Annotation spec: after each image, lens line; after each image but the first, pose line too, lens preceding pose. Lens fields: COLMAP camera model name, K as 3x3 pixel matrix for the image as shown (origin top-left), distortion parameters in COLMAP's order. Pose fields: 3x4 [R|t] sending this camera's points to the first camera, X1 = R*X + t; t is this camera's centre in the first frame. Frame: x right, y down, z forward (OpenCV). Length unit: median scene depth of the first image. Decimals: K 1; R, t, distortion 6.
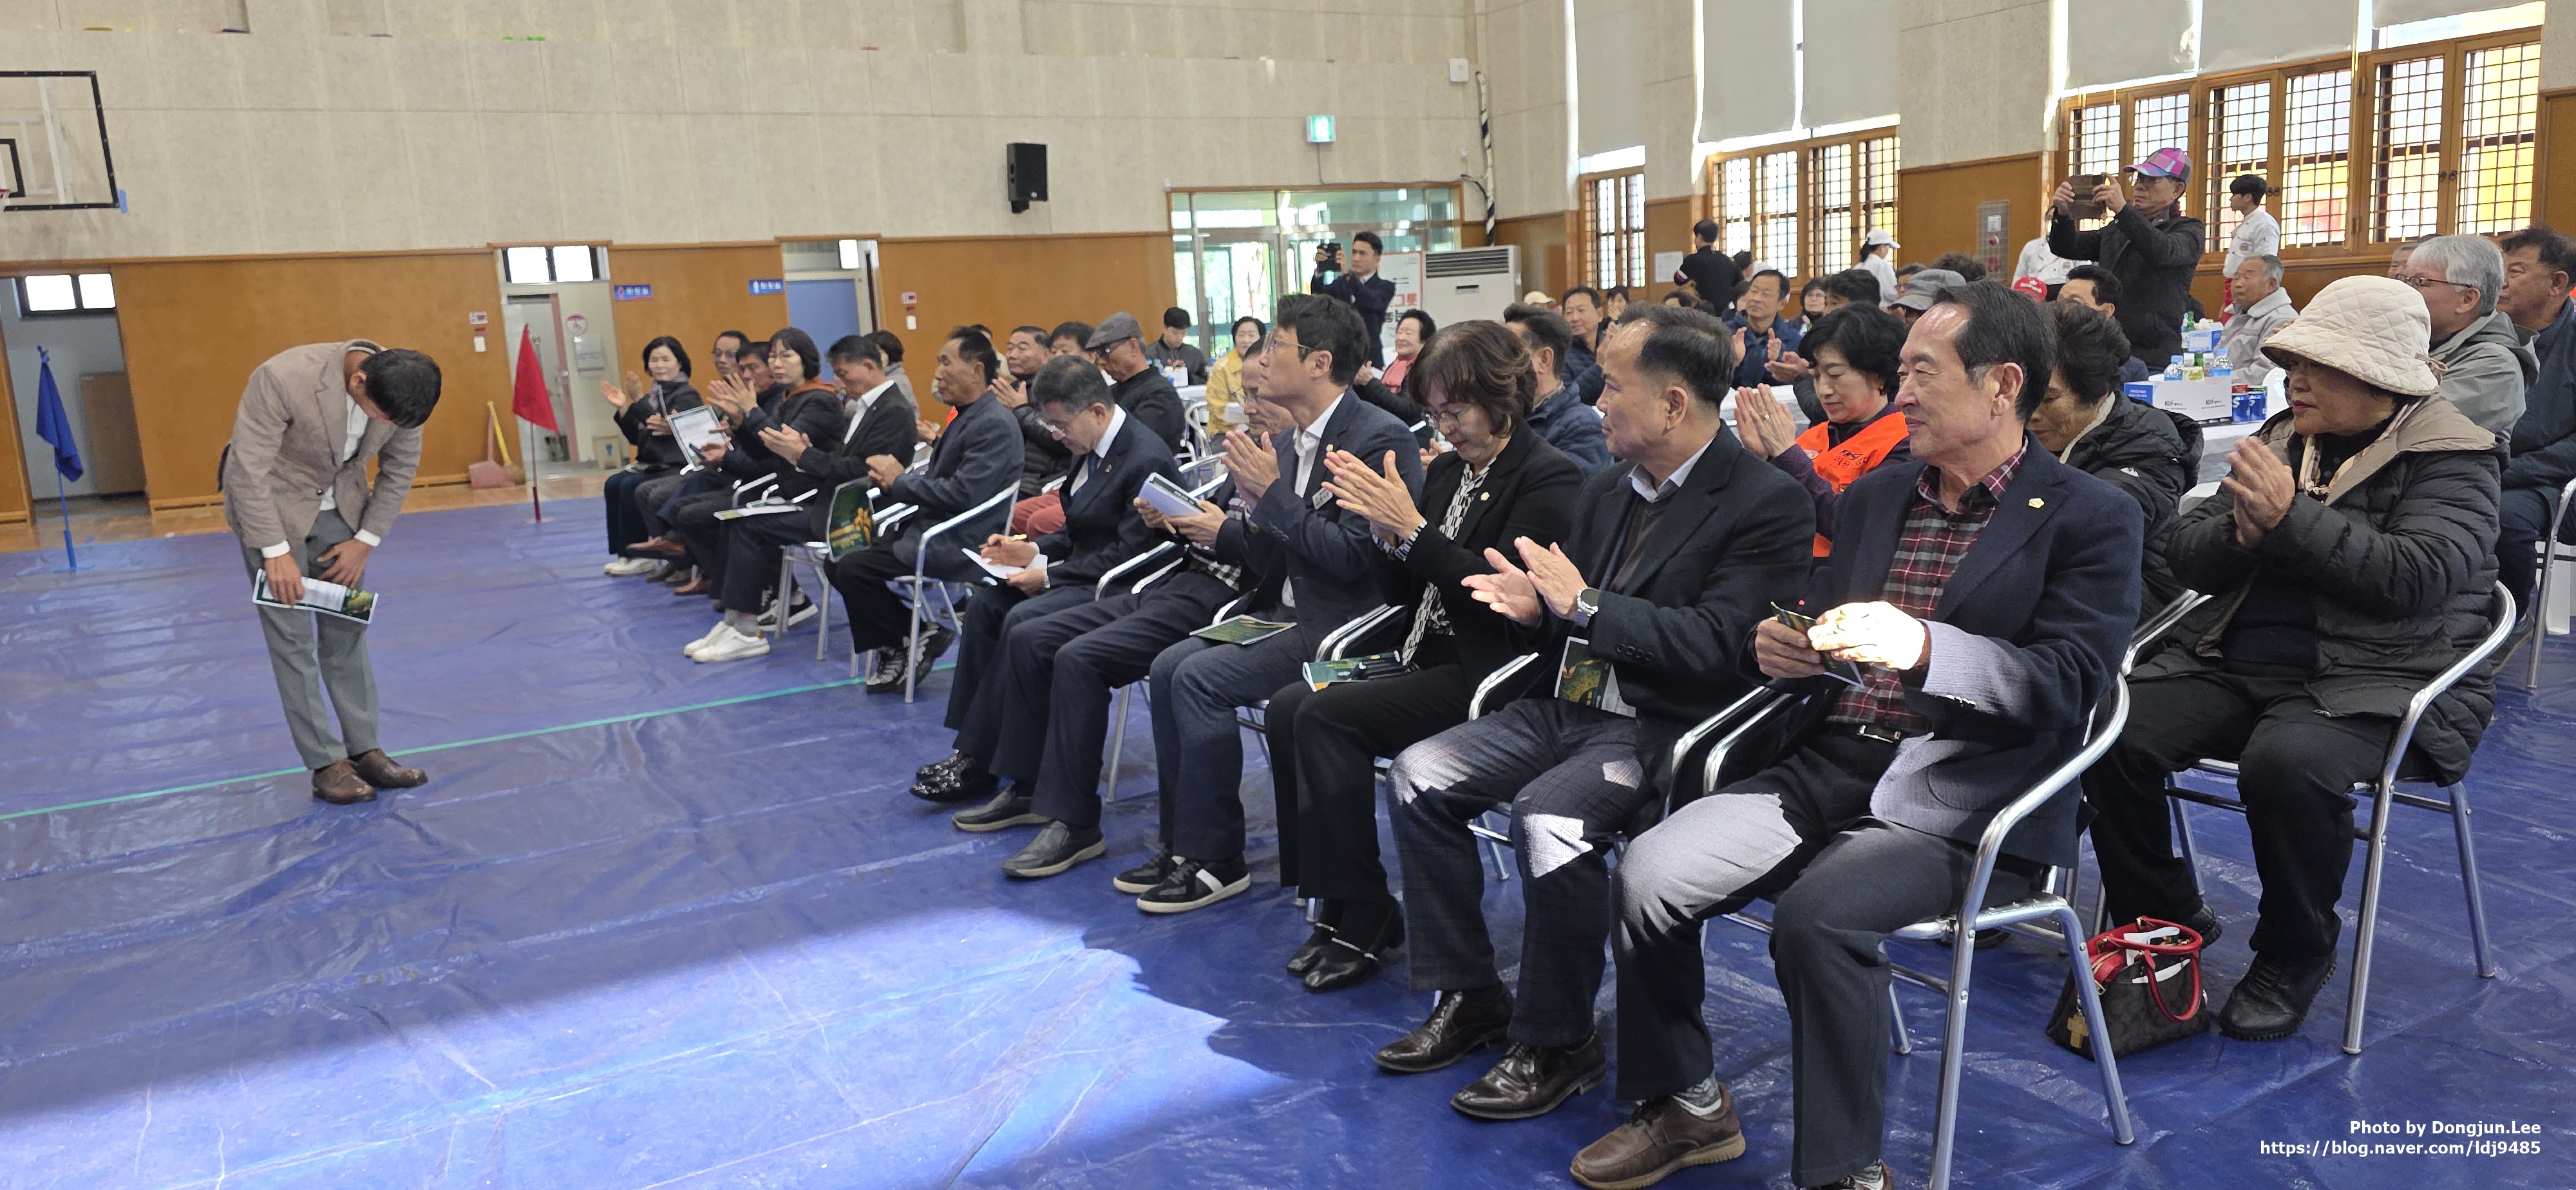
lens RADIAL K [[1724.8, 0, 1302.6], [0, 1724.8, 608.8], [0, 0, 1]] dist [0.061061, -0.057713]
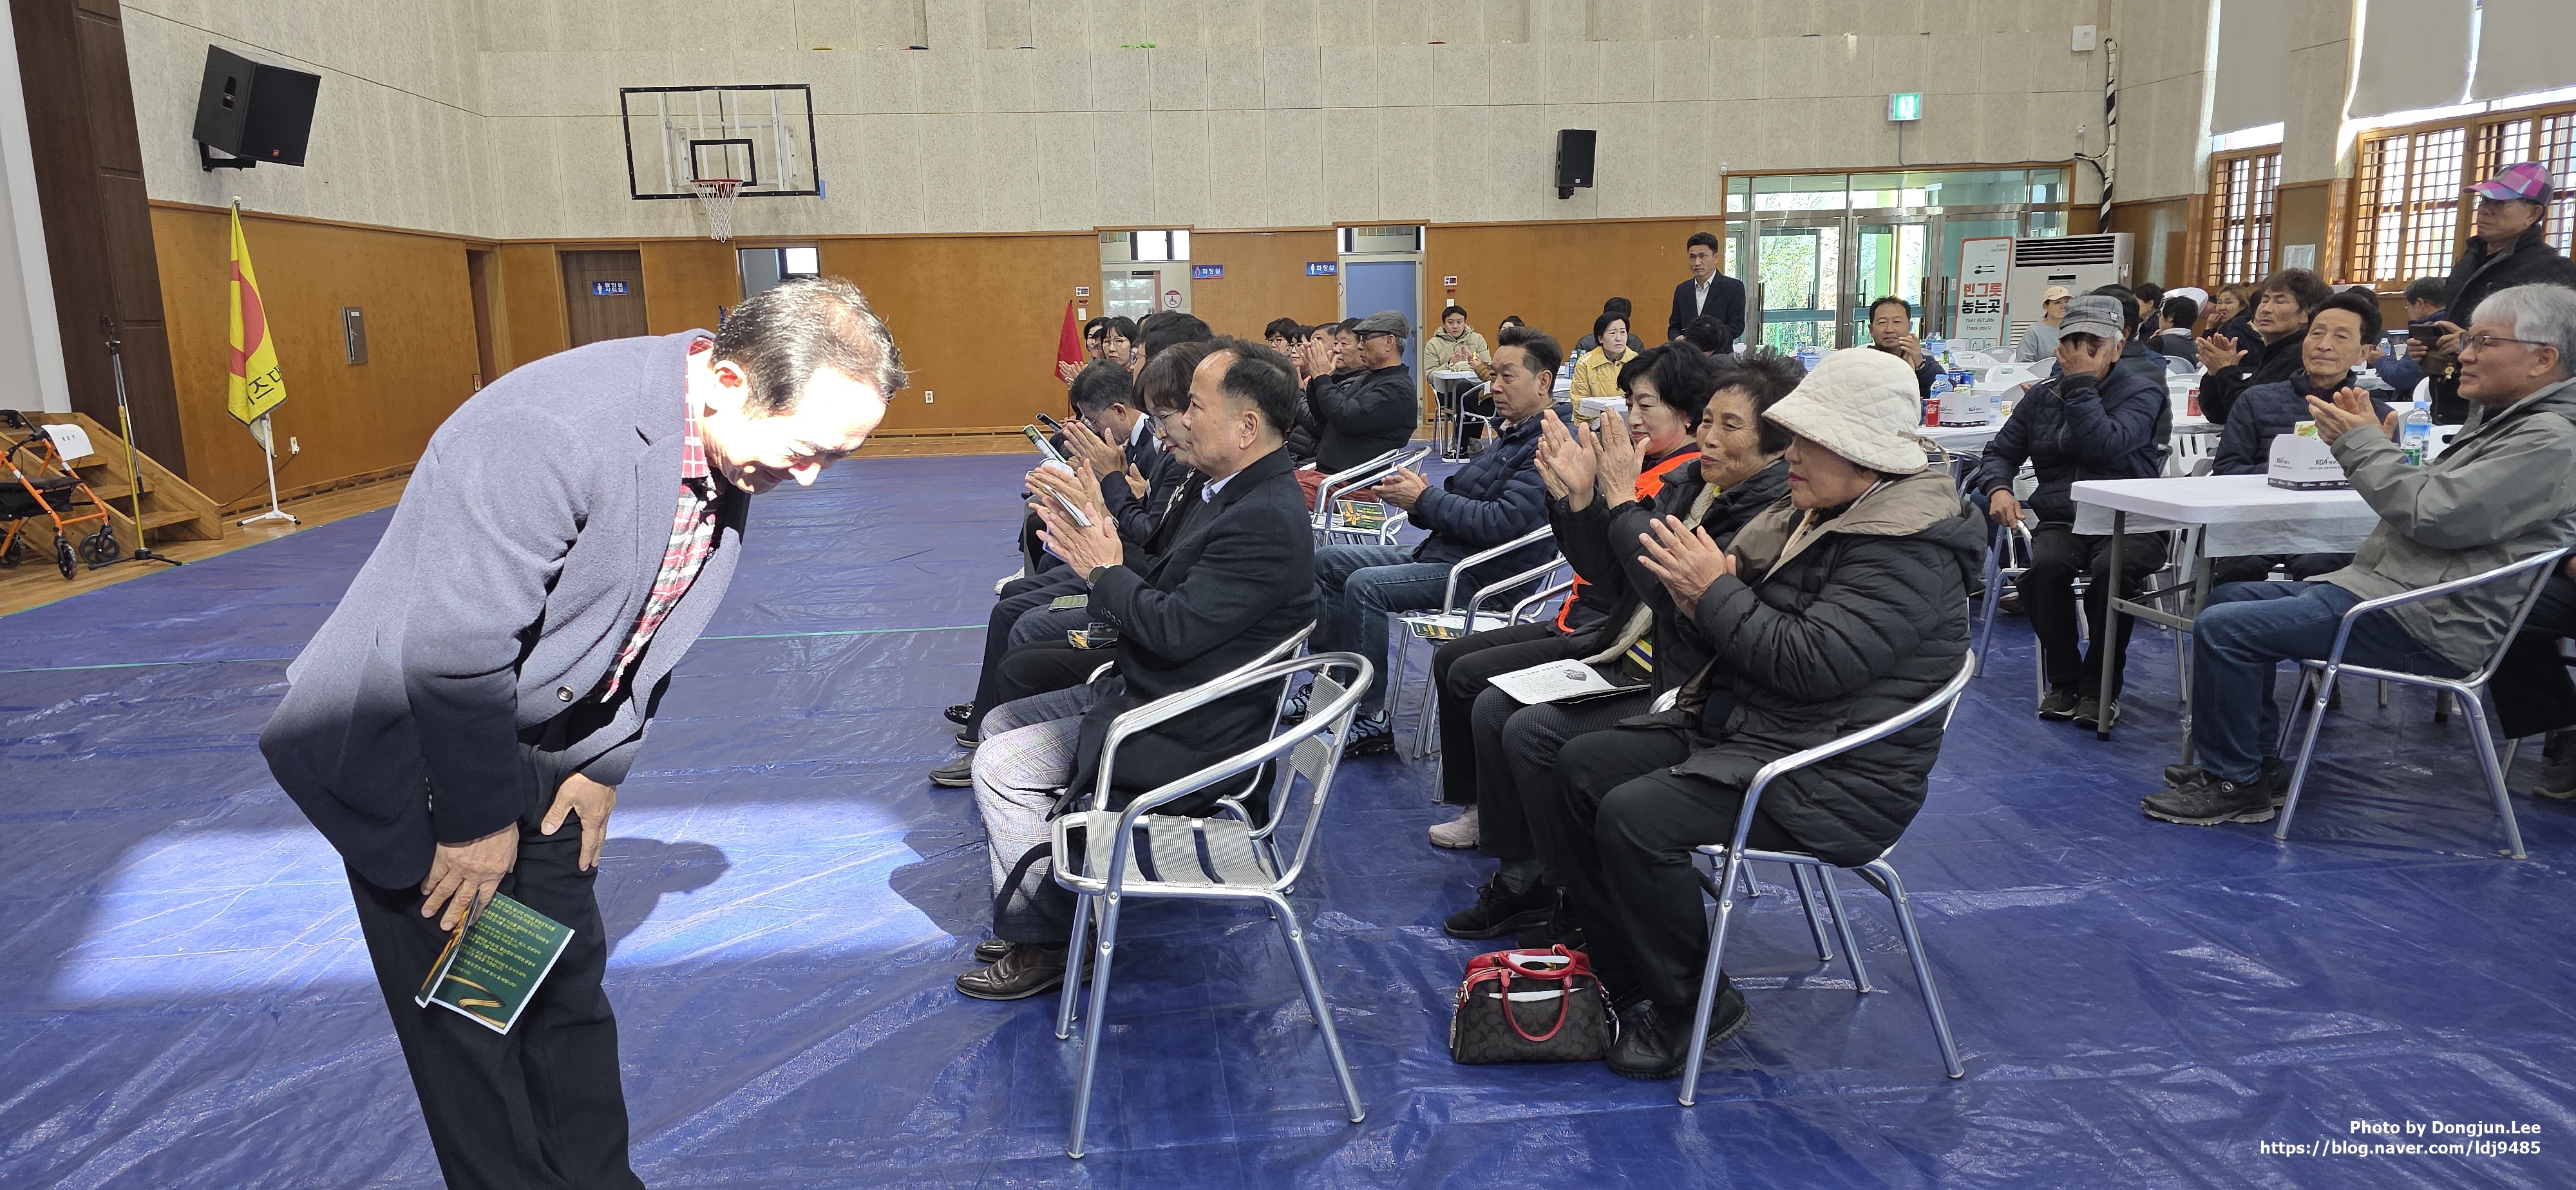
lens RADIAL K [[1724.8, 0, 1270.5], [0, 1724.8, 622.5], [0, 0, 1]] dist [0.061061, -0.057713]
pose [[0.909173, 0.105366, -0.402867, 0.133831], [-0.095734, 0.994432, 0.044036, -0.008919], [0.405264, -0.001468, 0.914199, -0.006452]]
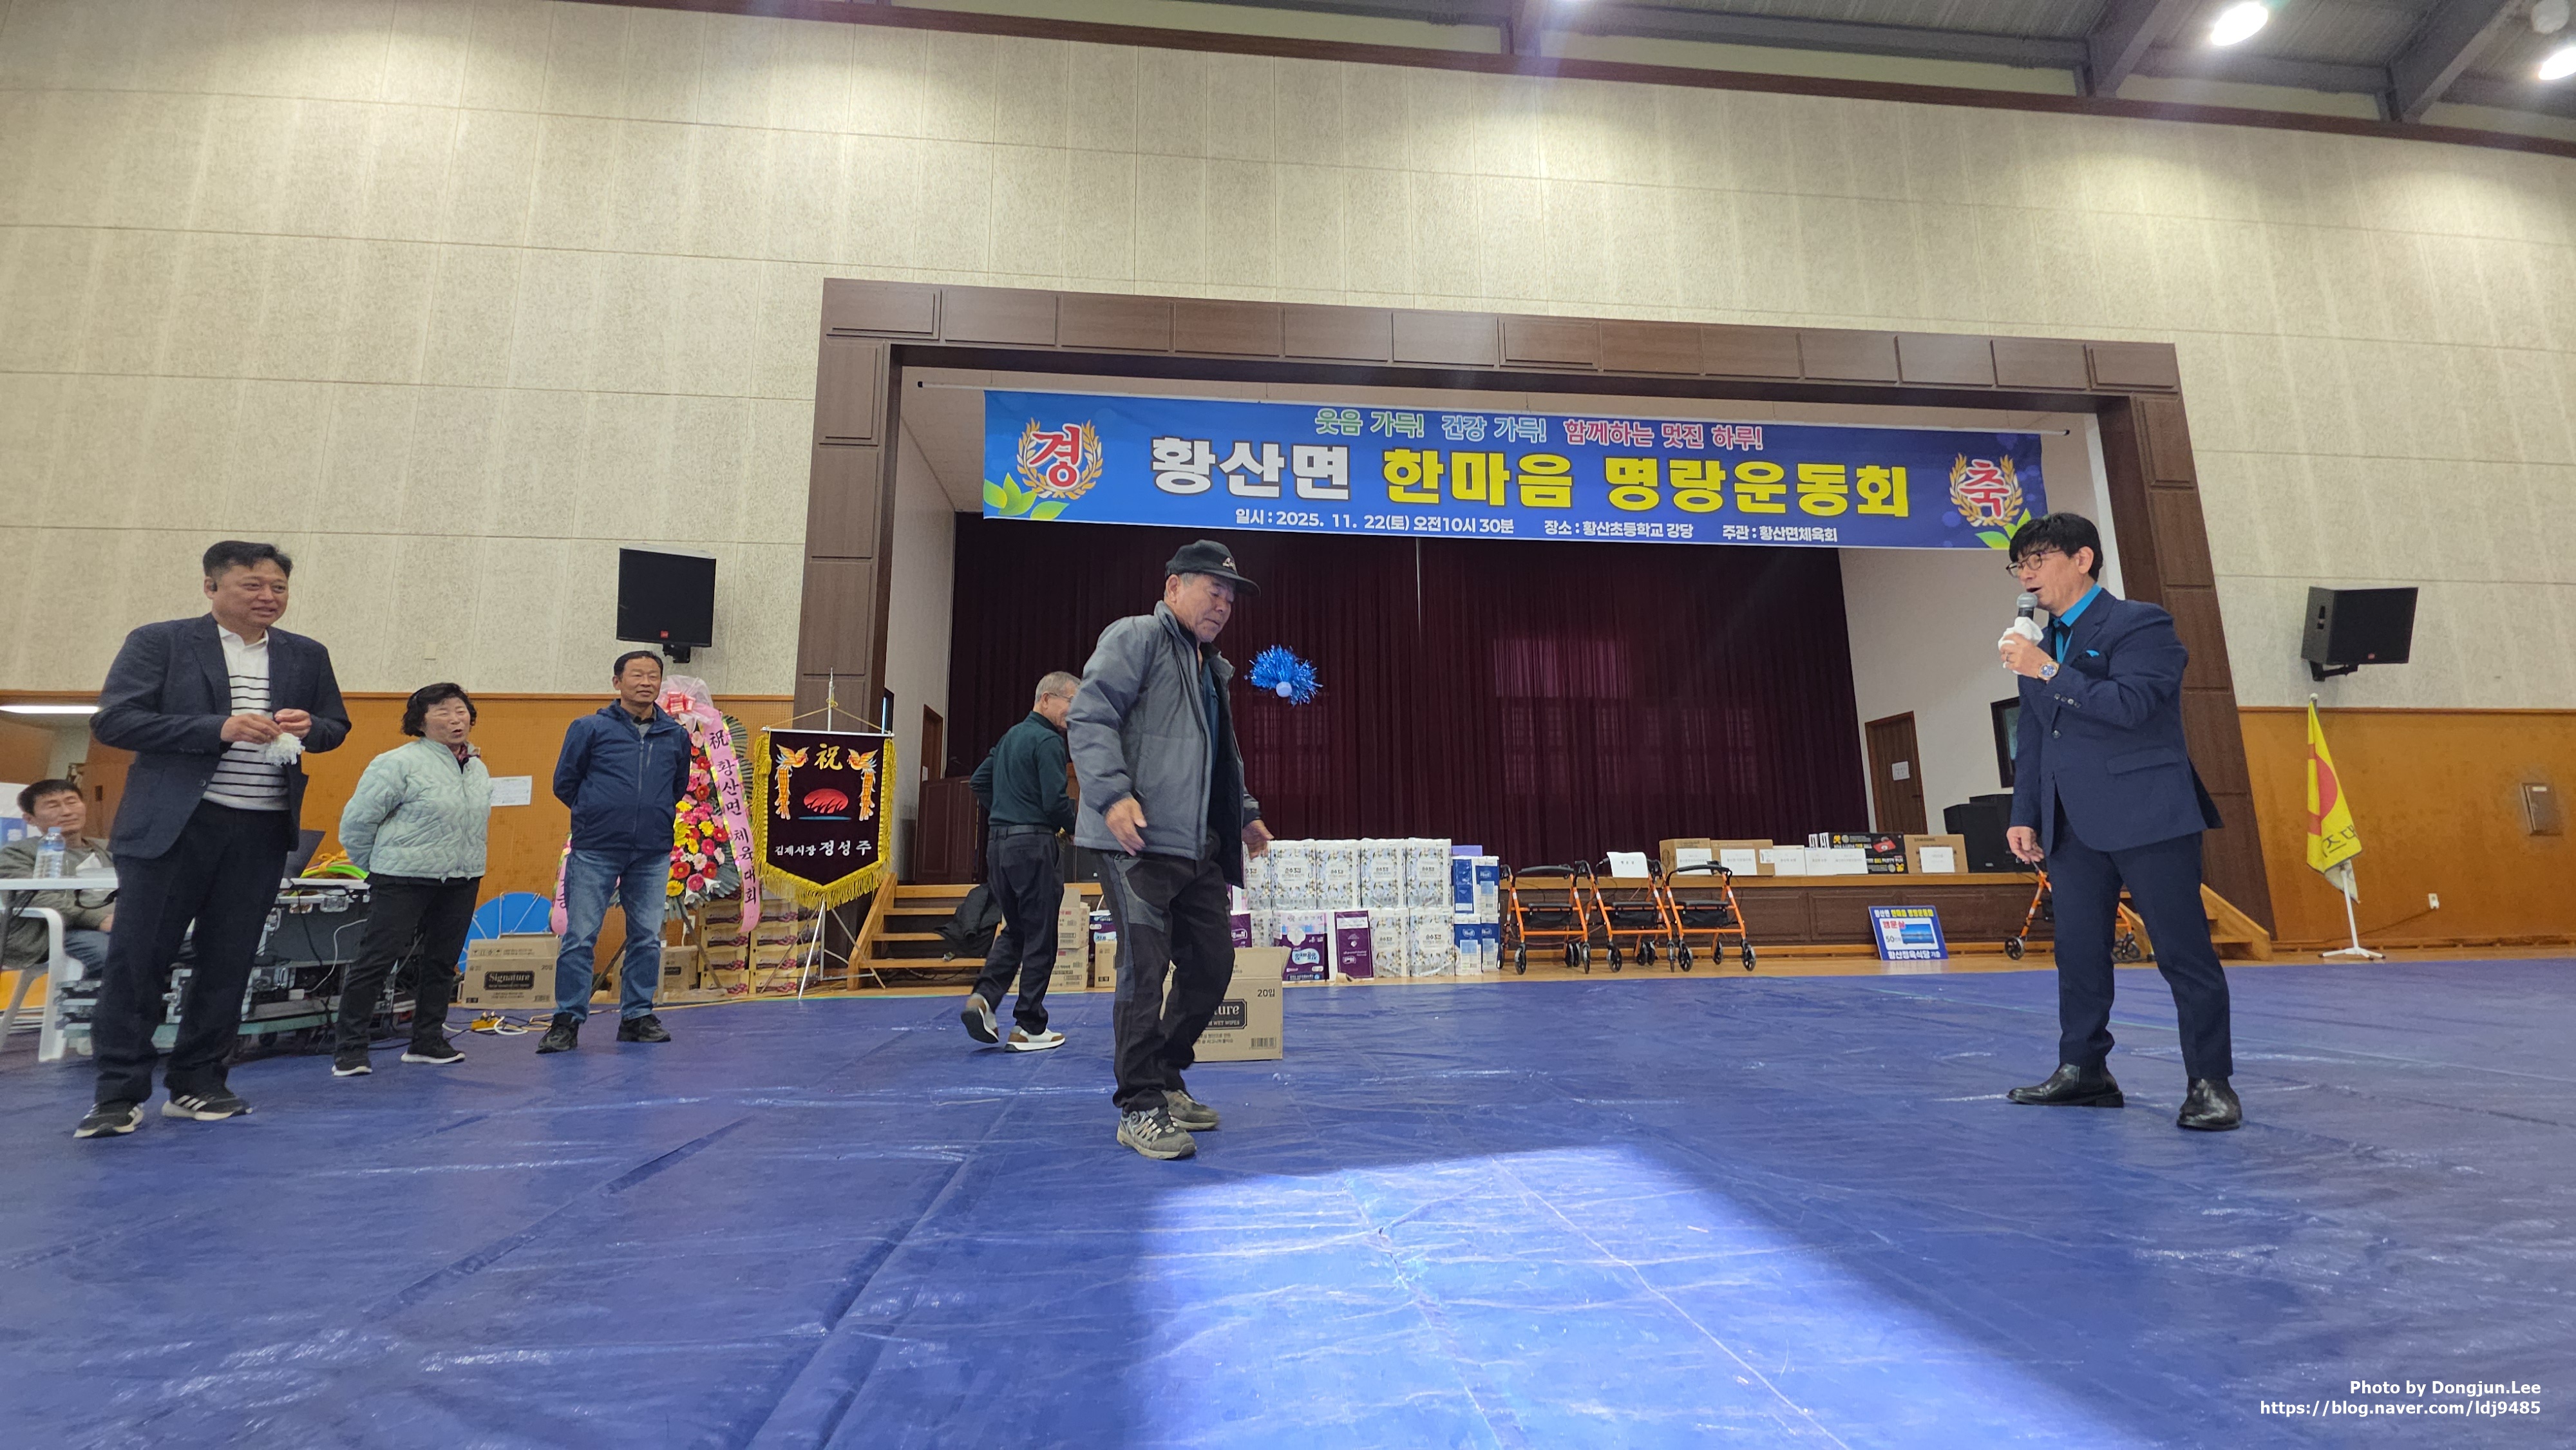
lens RADIAL K [[1027.9, 0, 1292.9], [0, 1027.9, 709.6], [0, 0, 1]] dist [0.012492, -0.006748]
pose [[-0.399585, -0.104450, -0.910726, 0.141829], [-0.124279, 0.990487, -0.059070, -0.004478], [0.908233, 0.089581, -0.408765, 0.218726]]
